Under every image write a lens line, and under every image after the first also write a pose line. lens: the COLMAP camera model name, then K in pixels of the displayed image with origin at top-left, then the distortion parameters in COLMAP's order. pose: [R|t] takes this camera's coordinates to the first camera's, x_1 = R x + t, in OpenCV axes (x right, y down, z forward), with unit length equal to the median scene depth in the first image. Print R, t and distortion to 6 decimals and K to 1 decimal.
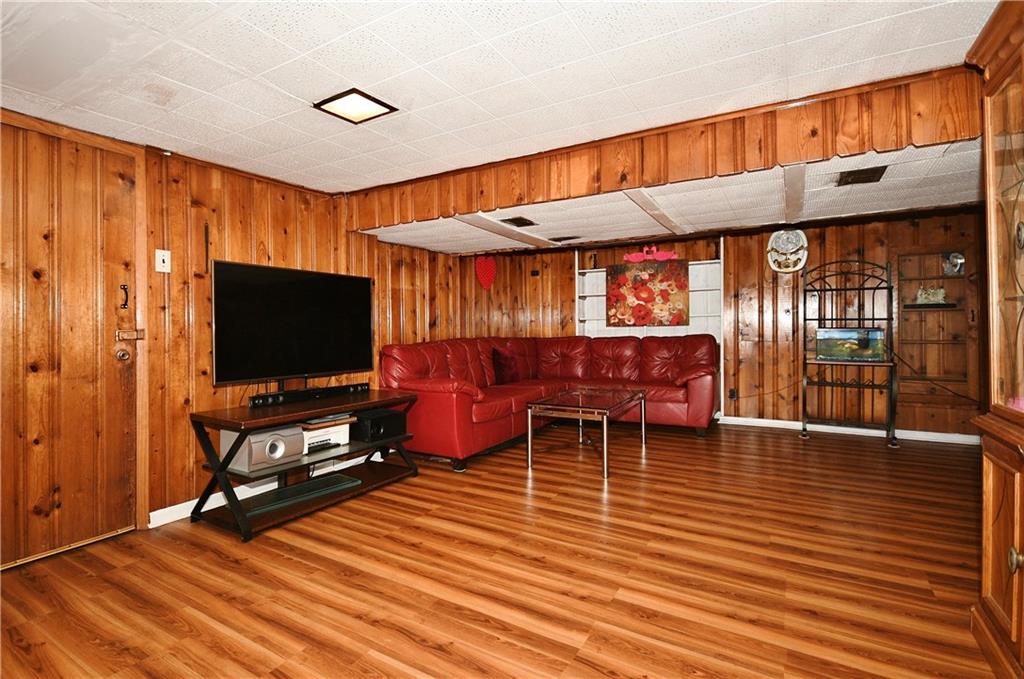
lens RADIAL K [[467.9, 0, 517.2], [0, 467.9, 330.3], [0, 0, 1]] dist [0.000457, -0.005061]
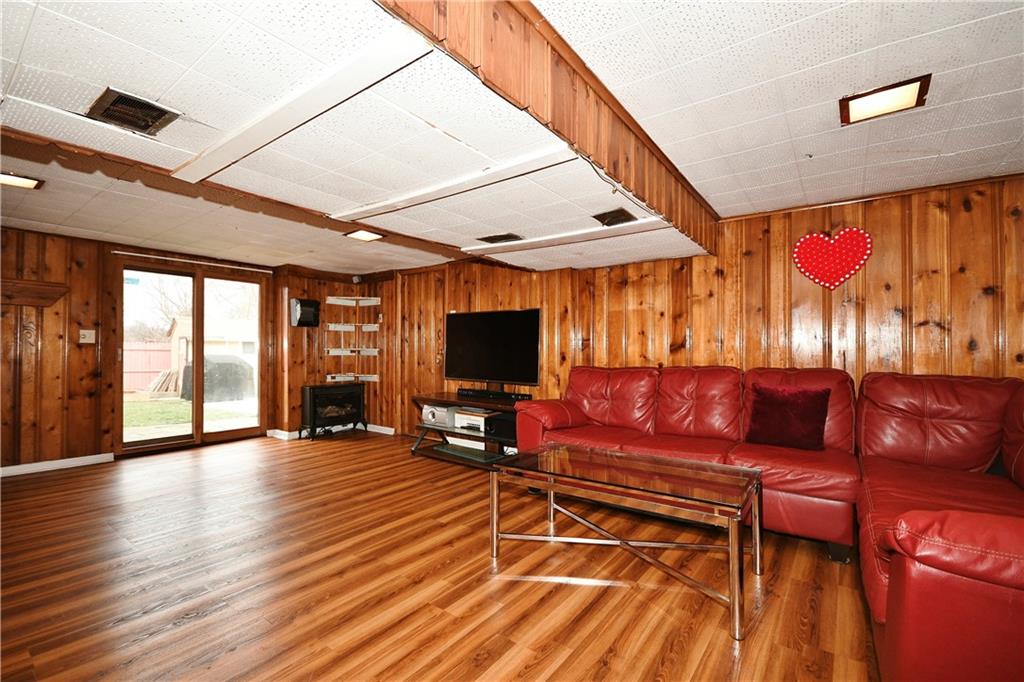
lens RADIAL K [[465.0, 0, 512.8], [0, 465.0, 343.2], [0, 0, 1]] dist [-0.000674, -0.000844]
pose [[-0.107356, -0.003425, -0.994215, 1.124990], [-0.009568, 0.999951, -0.002412, -0.024885], [0.994175, 0.009254, -0.107384, 1.350854]]
